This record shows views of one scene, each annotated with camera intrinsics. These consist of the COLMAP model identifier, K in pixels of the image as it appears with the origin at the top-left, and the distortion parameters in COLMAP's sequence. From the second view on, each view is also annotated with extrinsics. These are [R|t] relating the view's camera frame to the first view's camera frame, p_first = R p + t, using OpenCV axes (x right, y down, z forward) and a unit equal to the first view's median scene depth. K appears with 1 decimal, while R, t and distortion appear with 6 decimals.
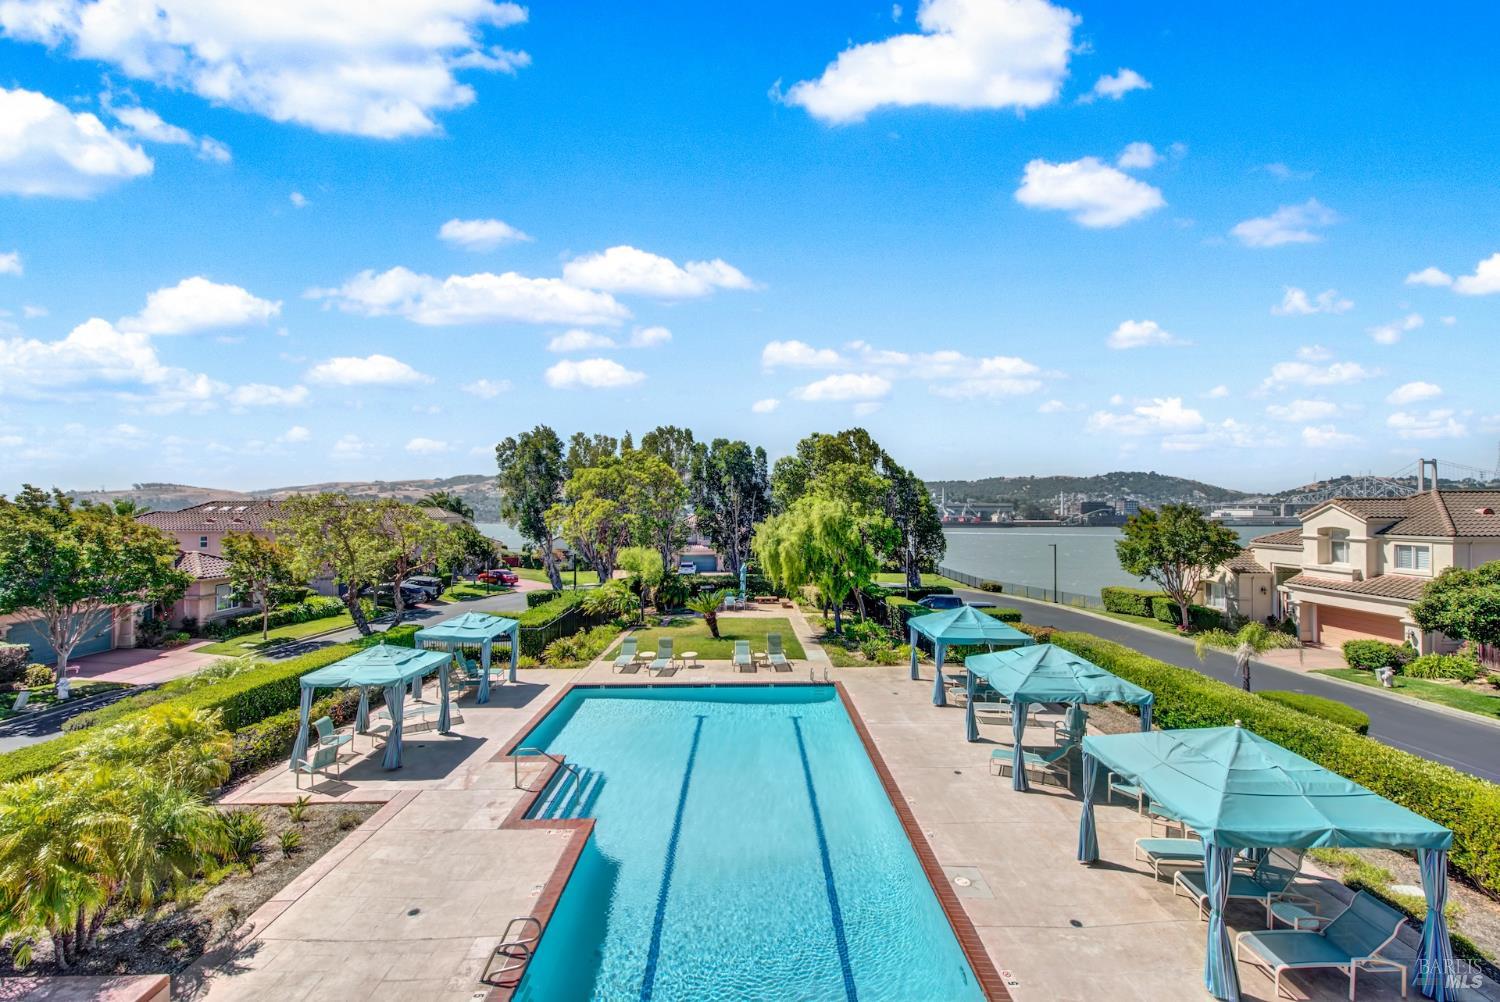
lens RADIAL K [[598.1, 0, 755.5], [0, 598.1, 506.1], [0, 0, 1]] dist [-0.001287, -0.000765]
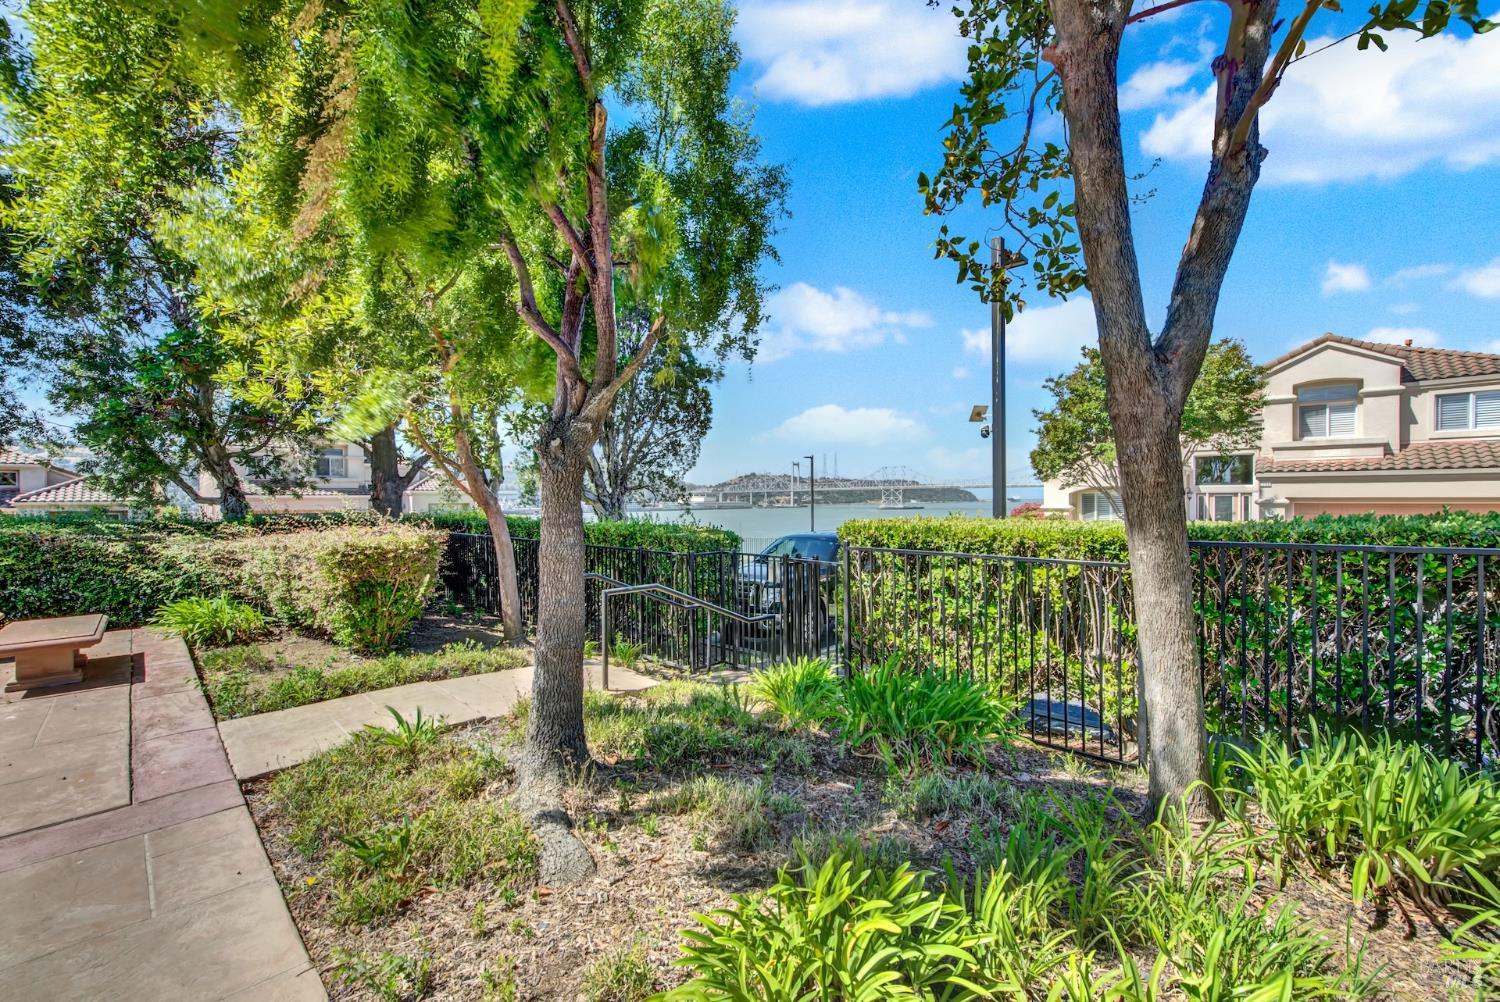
lens RADIAL K [[598.1, 0, 753.1], [0, 598.1, 505.4], [0, 0, 1]] dist [-0.001287, -0.000765]
pose [[0.693639, -0.010138, 0.720251, 0.061827], [0.002554, 0.999929, 0.011614, 0.130331], [-0.720318, -0.006217, 0.693616, 0.803244]]
